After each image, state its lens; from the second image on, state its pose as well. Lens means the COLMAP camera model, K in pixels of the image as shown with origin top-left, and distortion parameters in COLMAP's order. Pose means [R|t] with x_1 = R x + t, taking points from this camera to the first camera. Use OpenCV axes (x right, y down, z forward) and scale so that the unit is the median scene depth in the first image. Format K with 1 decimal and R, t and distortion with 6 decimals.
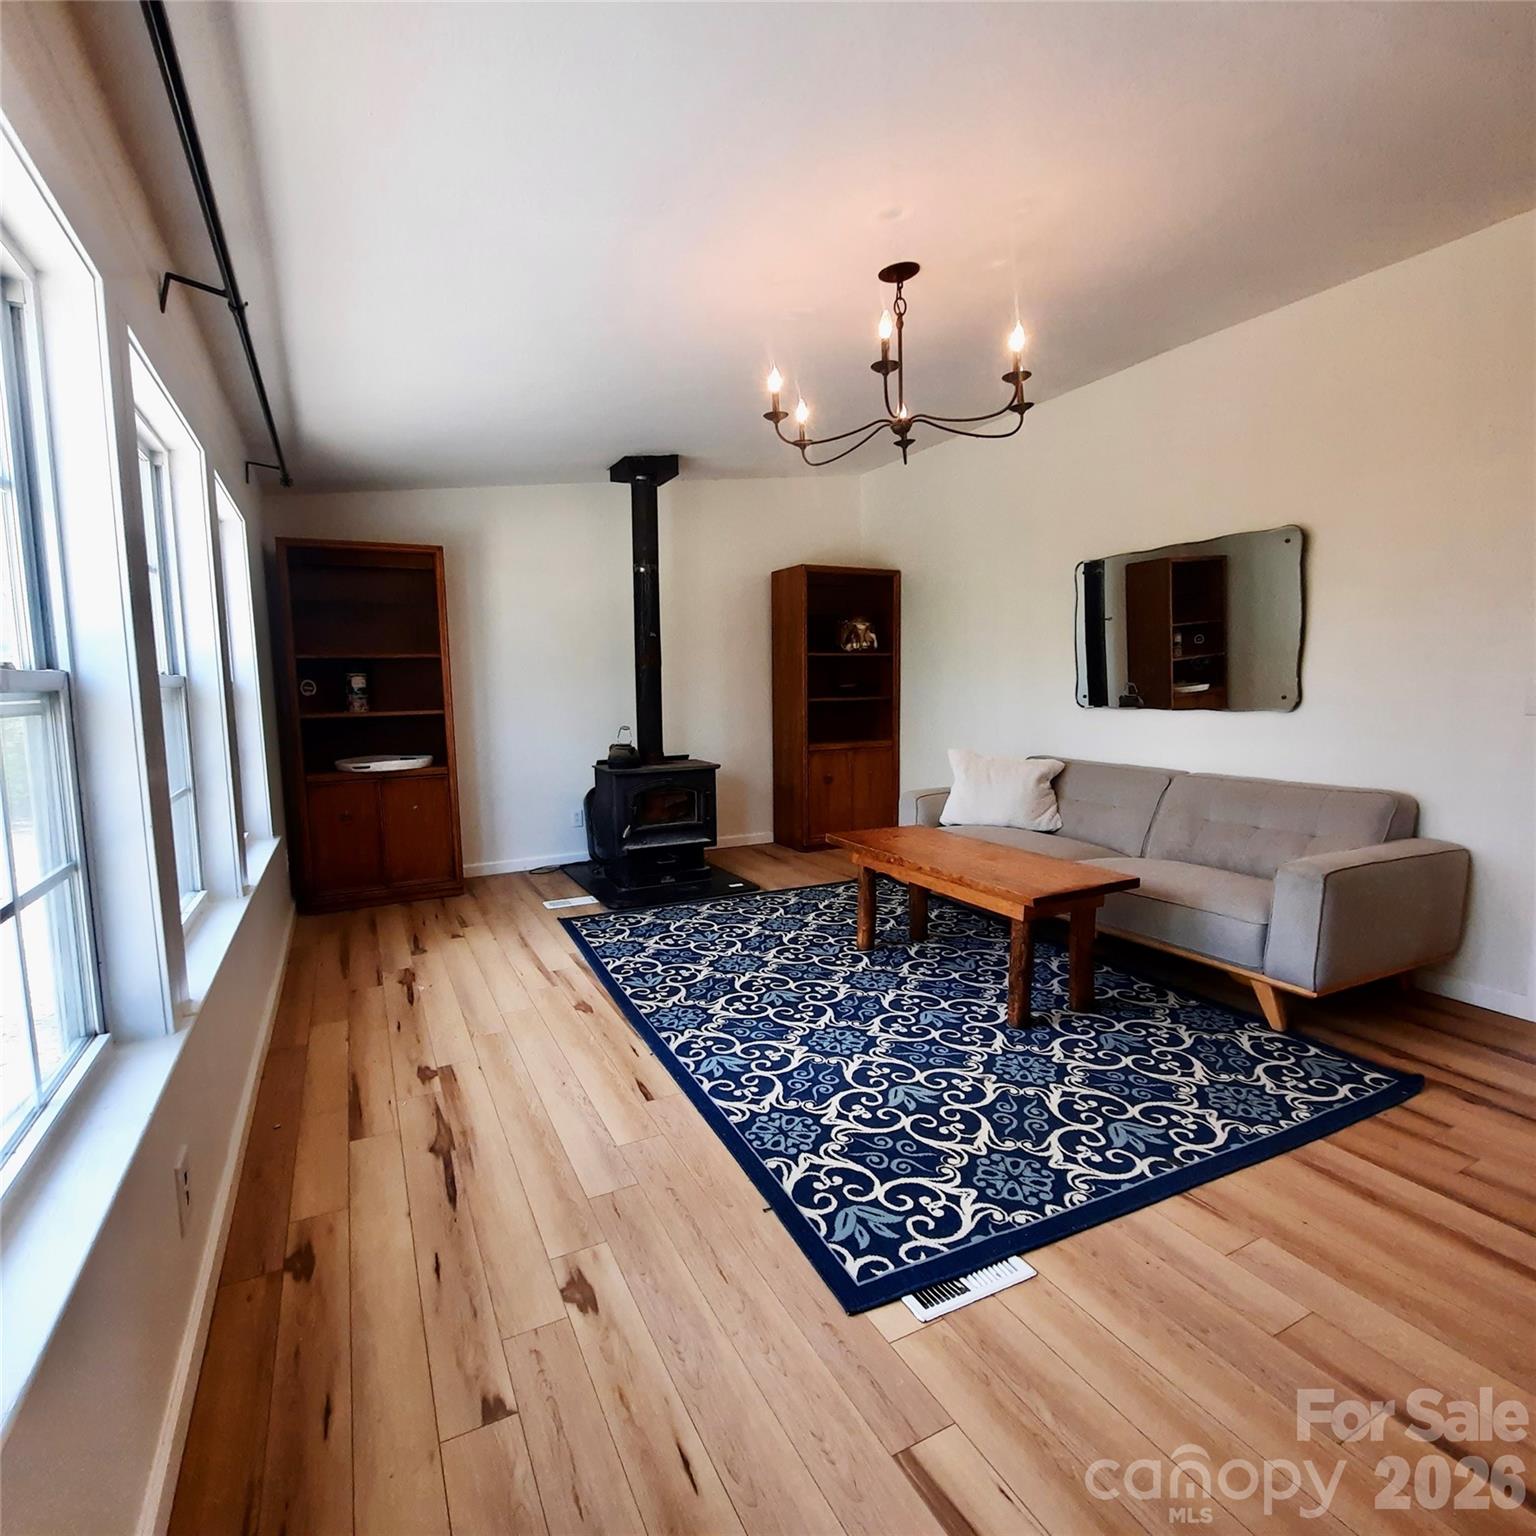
lens RADIAL K [[814.5, 0, 754.3], [0, 814.5, 776.1], [0, 0, 1]] dist [-0.007050, -0.013615]
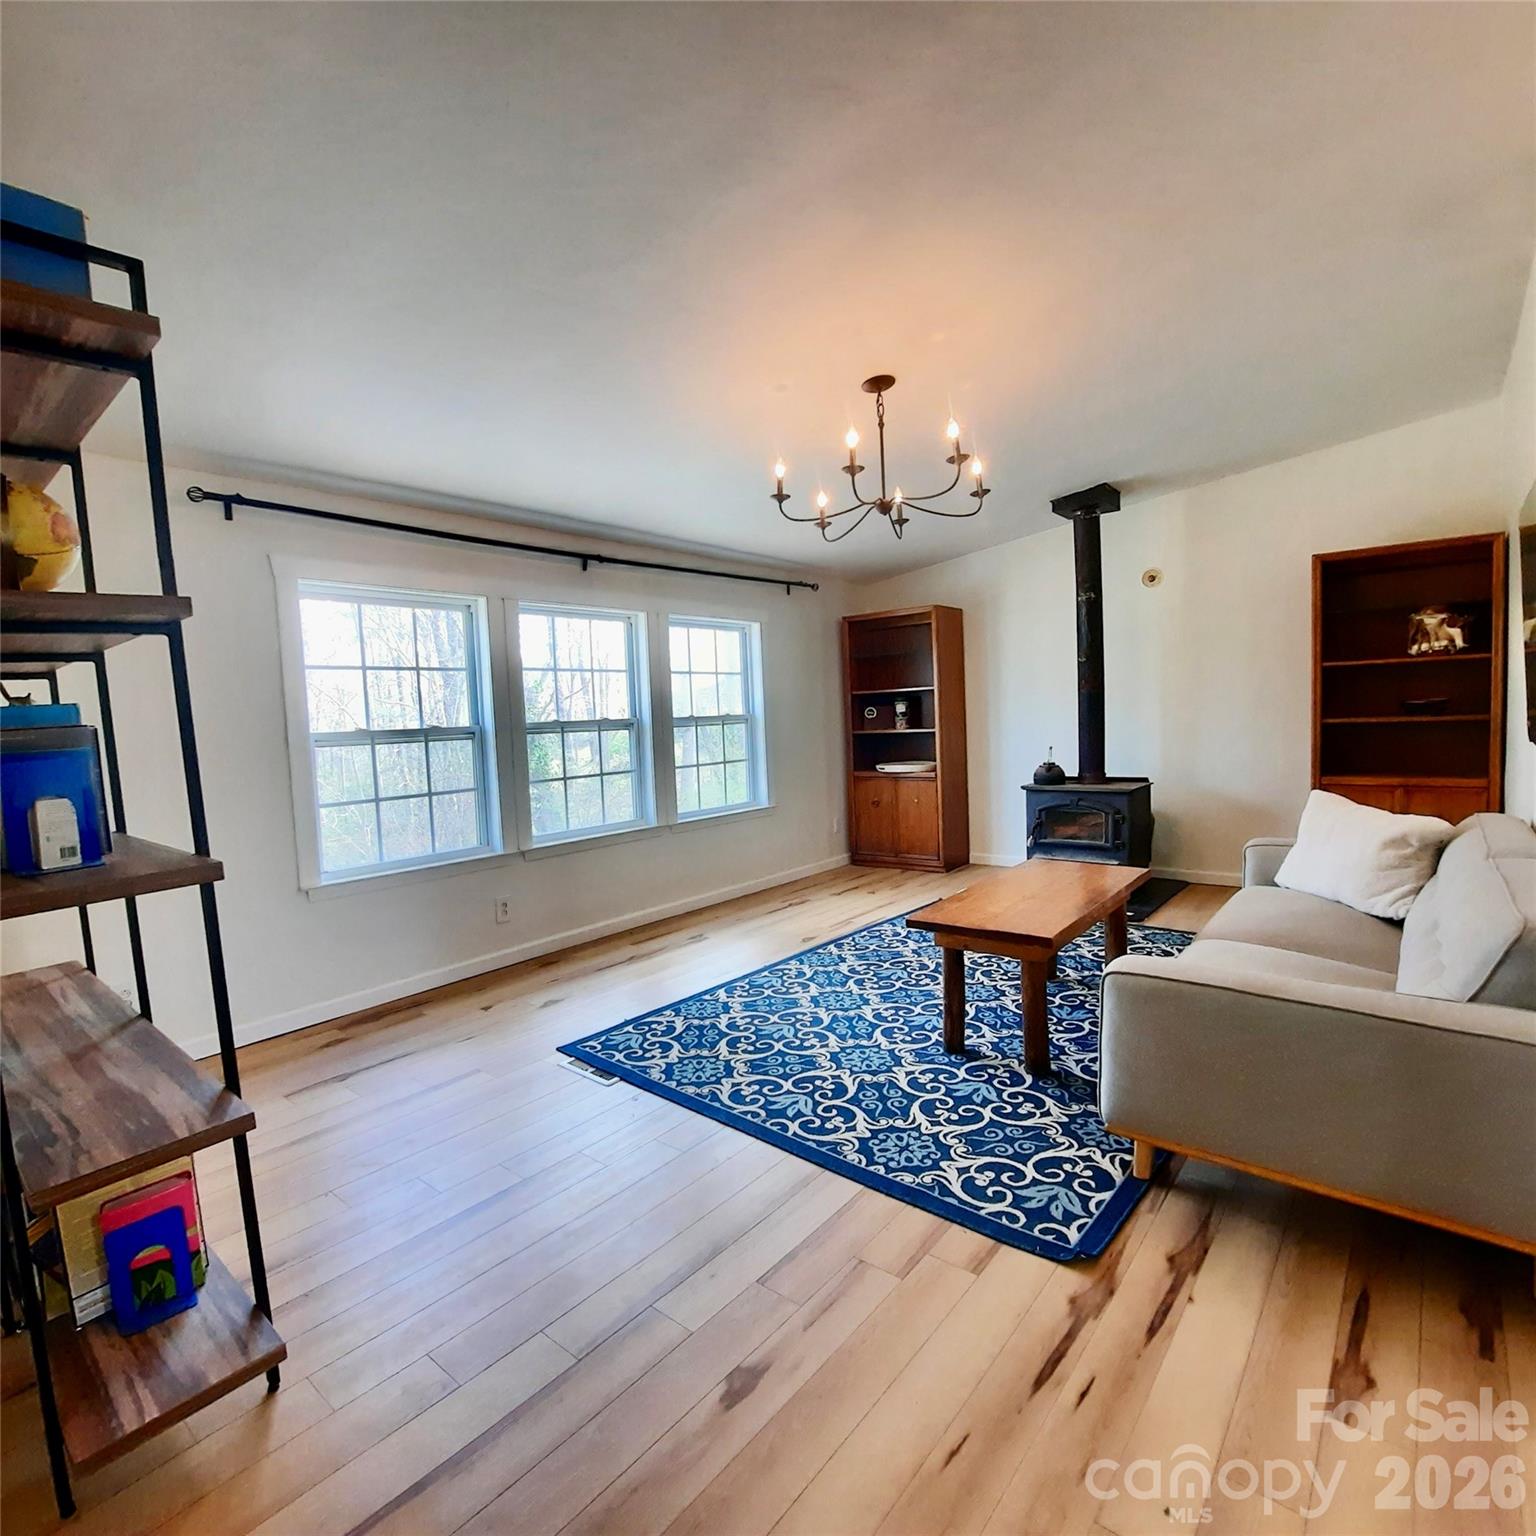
lens RADIAL K [[814.5, 0, 754.3], [0, 814.5, 776.1], [0, 0, 1]] dist [-0.007050, -0.013615]
pose [[0.398876, 0.067124, -0.914545, 1.212534], [-0.069755, 0.996649, 0.042726, -0.071972], [0.914348, 0.046752, 0.402221, 0.351346]]
